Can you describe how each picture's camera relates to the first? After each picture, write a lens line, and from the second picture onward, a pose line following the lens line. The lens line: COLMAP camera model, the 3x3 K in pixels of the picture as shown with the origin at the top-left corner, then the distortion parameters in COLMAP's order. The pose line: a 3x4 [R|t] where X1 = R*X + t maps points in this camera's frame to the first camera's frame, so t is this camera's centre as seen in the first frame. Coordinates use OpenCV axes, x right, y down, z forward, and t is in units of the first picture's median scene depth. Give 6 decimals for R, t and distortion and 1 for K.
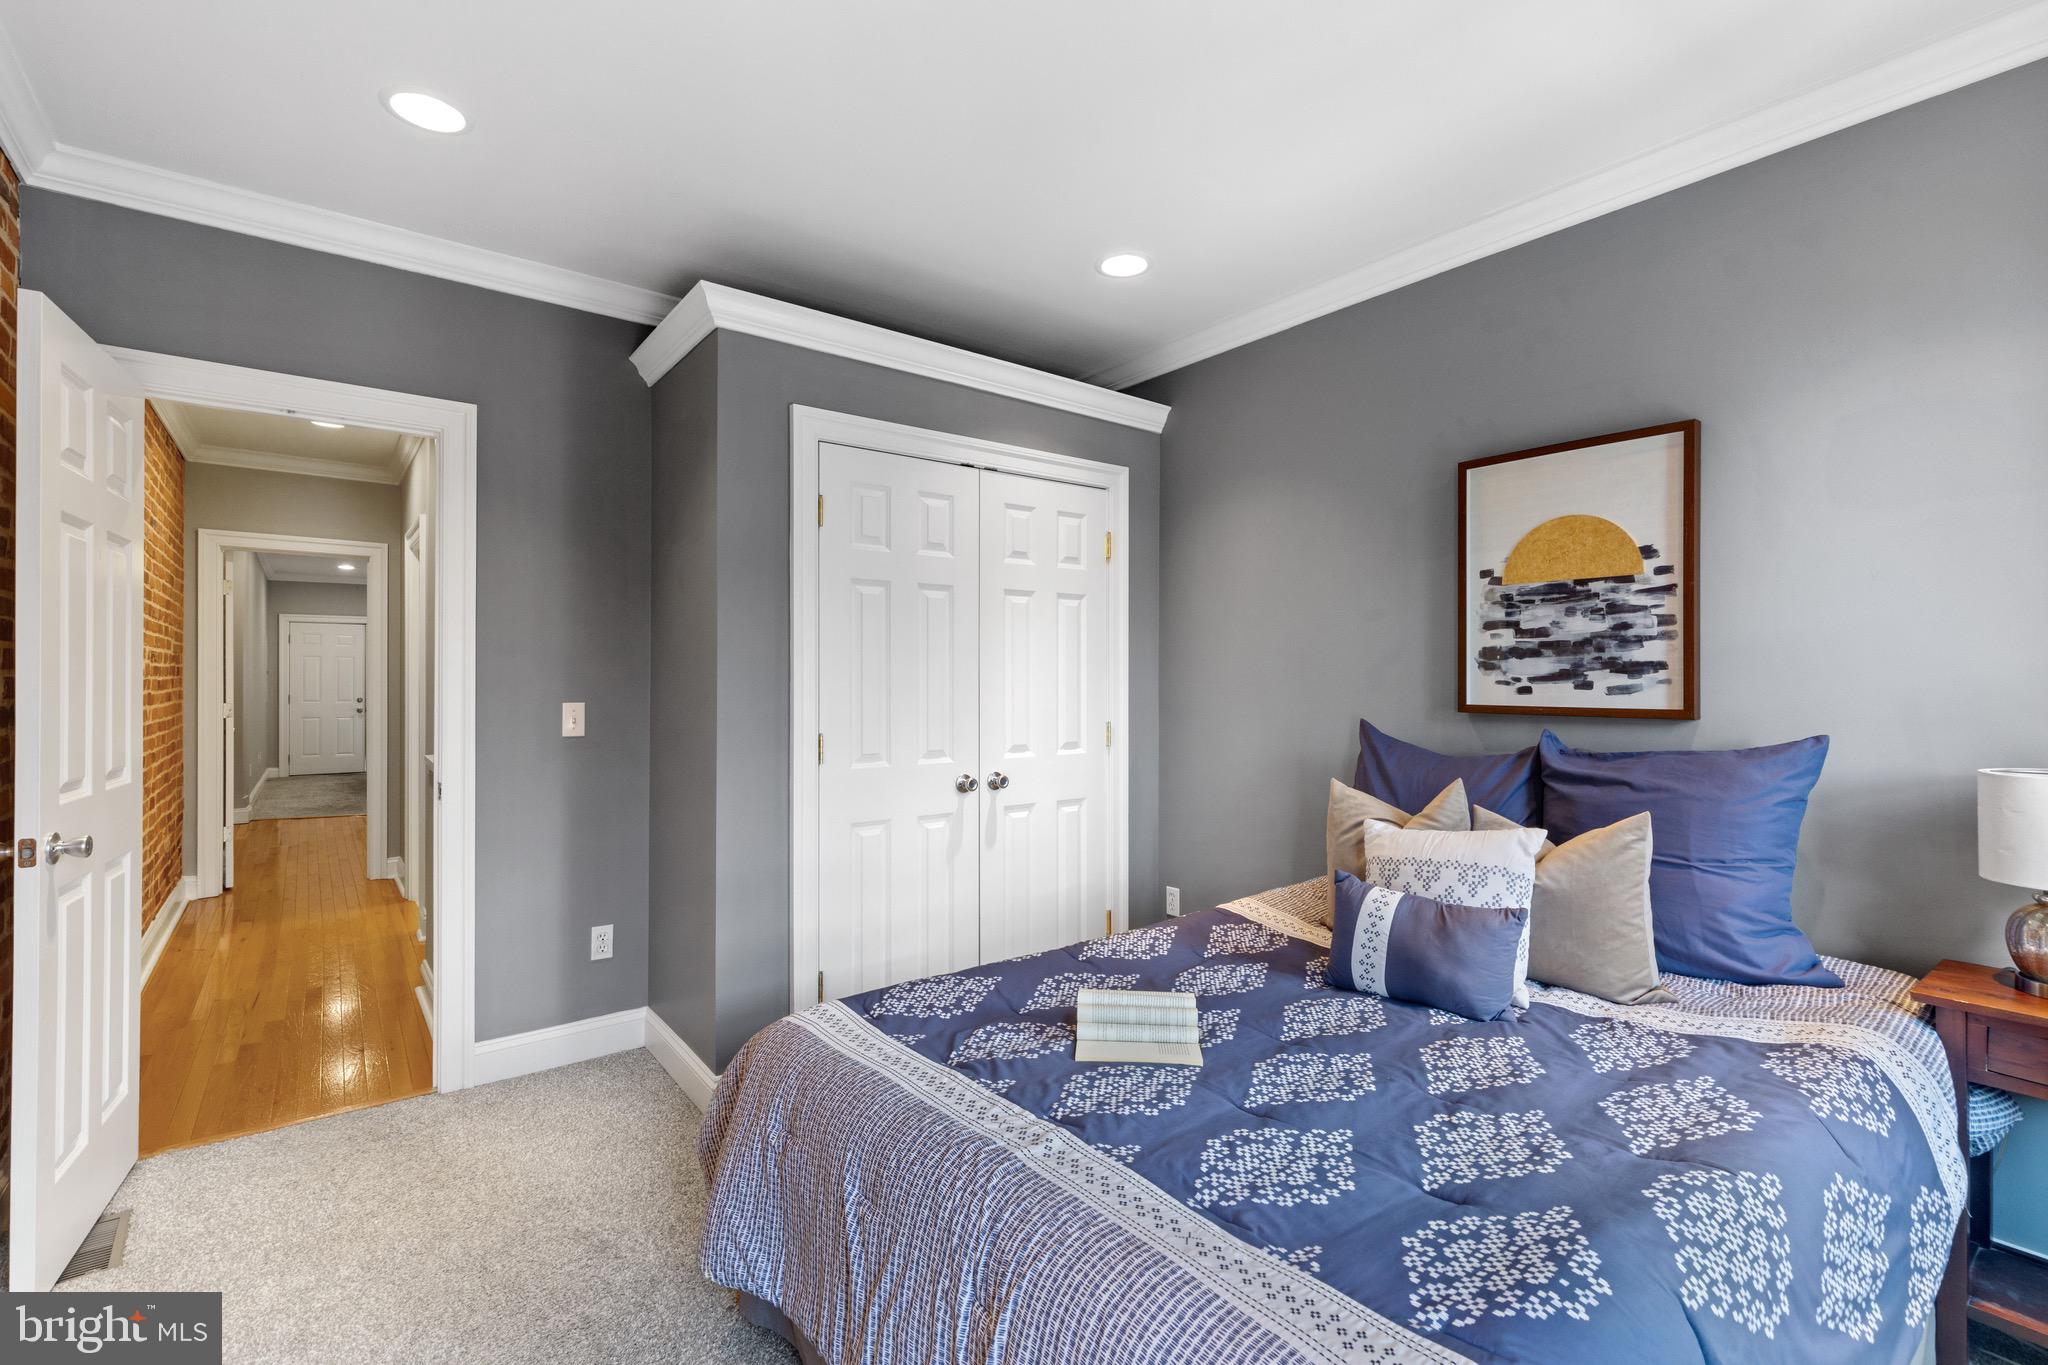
lens RADIAL K [[911.9, 0, 1024.0], [0, 911.9, 682.5], [0, 0, 1]] dist [-0.000221, 0.000175]
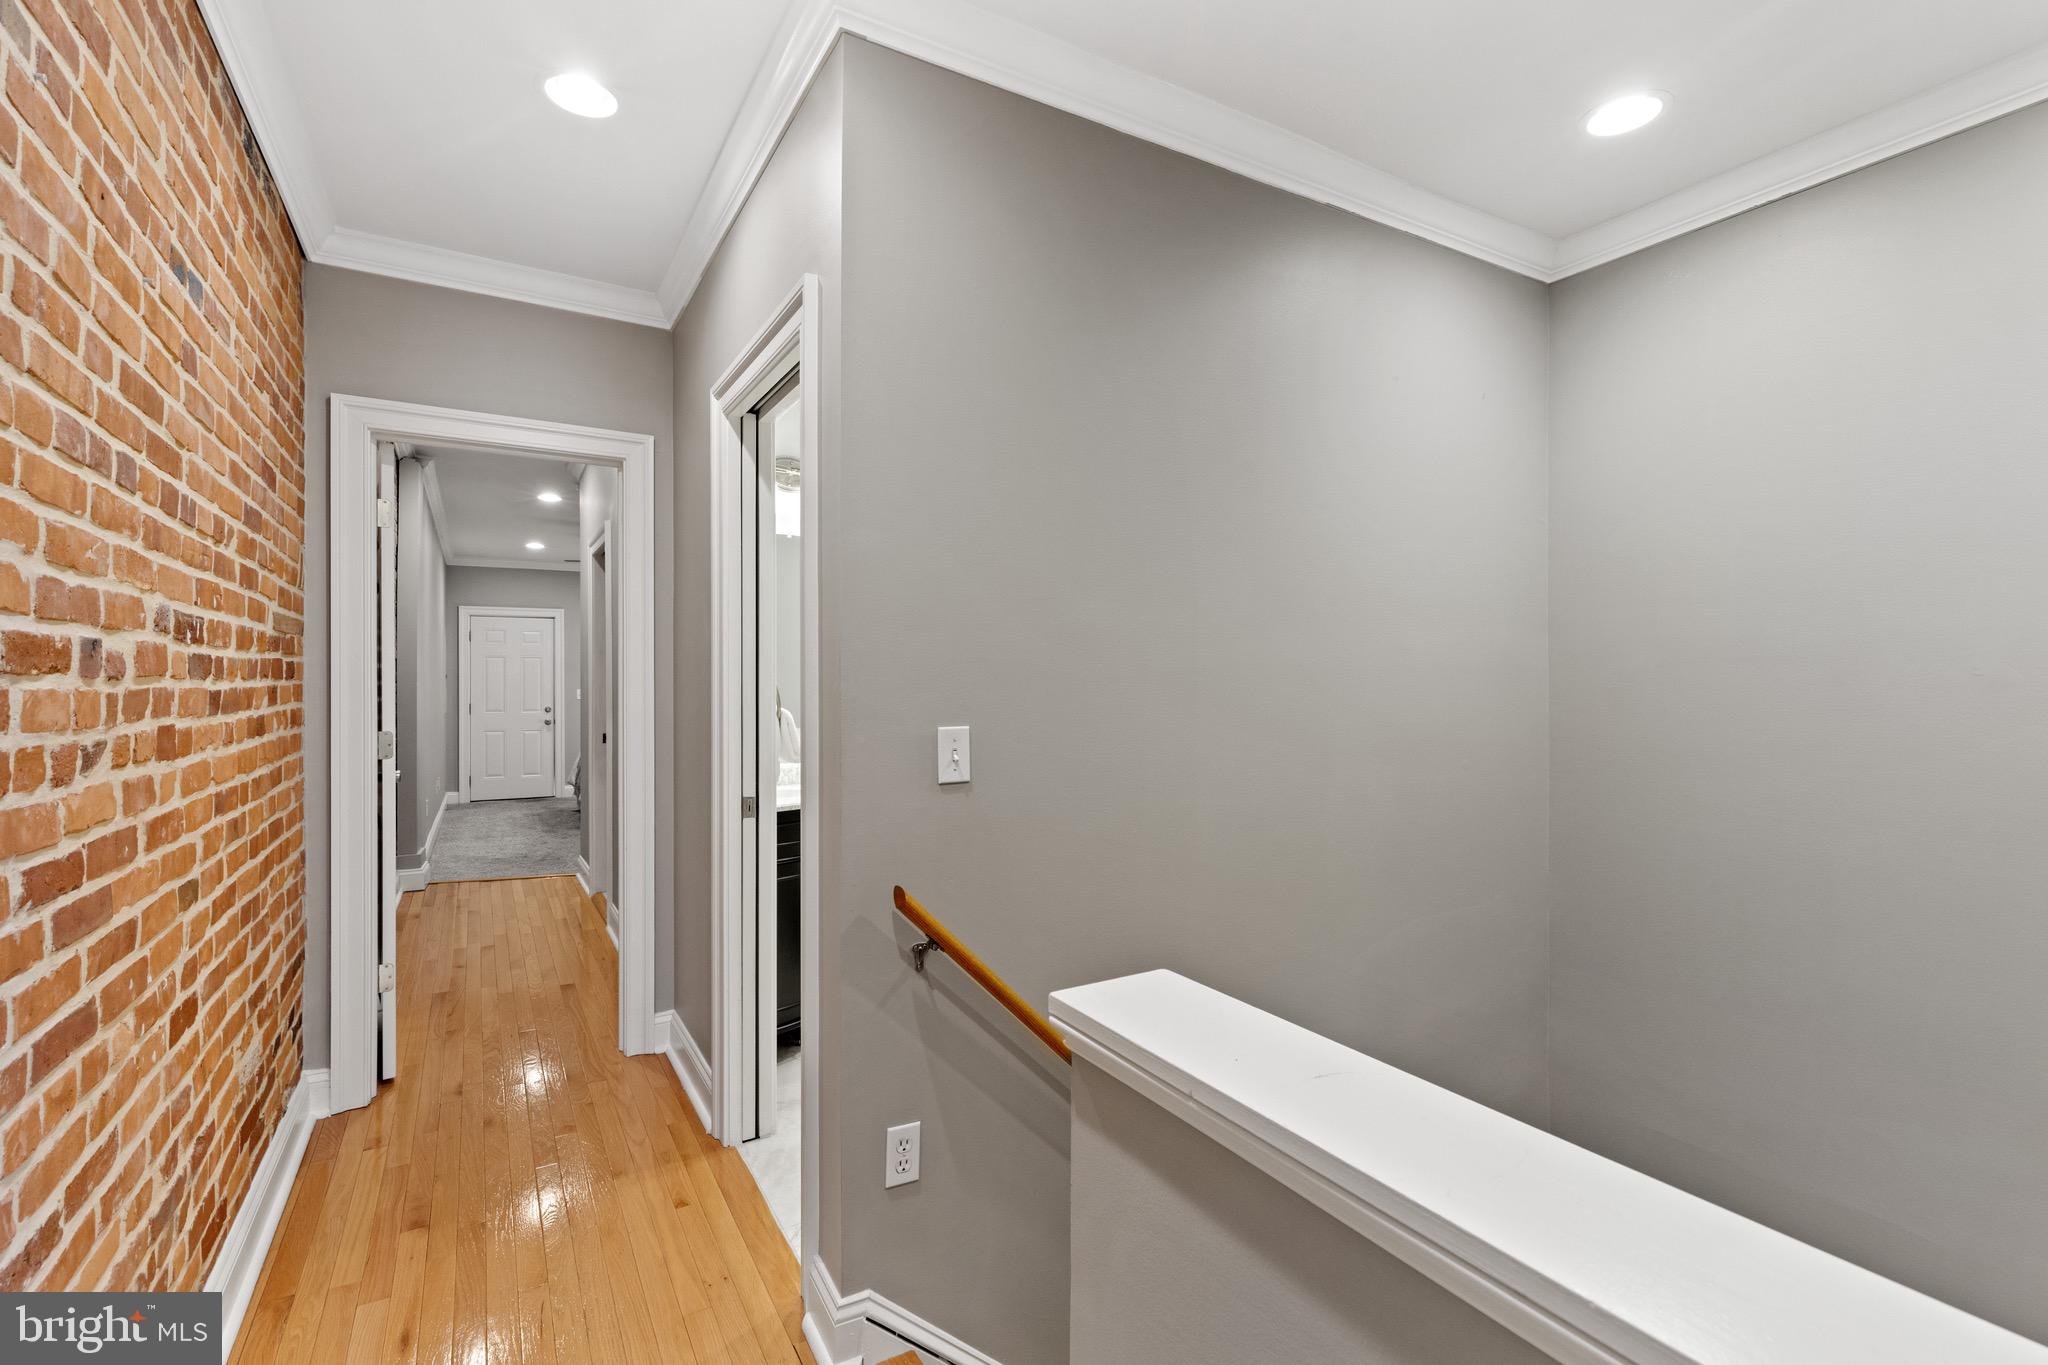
lens RADIAL K [[911.9, 0, 1024.0], [0, 911.9, 682.5], [0, 0, 1]] dist [-0.000221, 0.000175]
pose [[0.992090, -0.005783, -0.125392, -0.437910], [0.005505, 0.999982, -0.002567, -0.002277], [0.125404, 0.001856, 0.992104, 0.520202]]
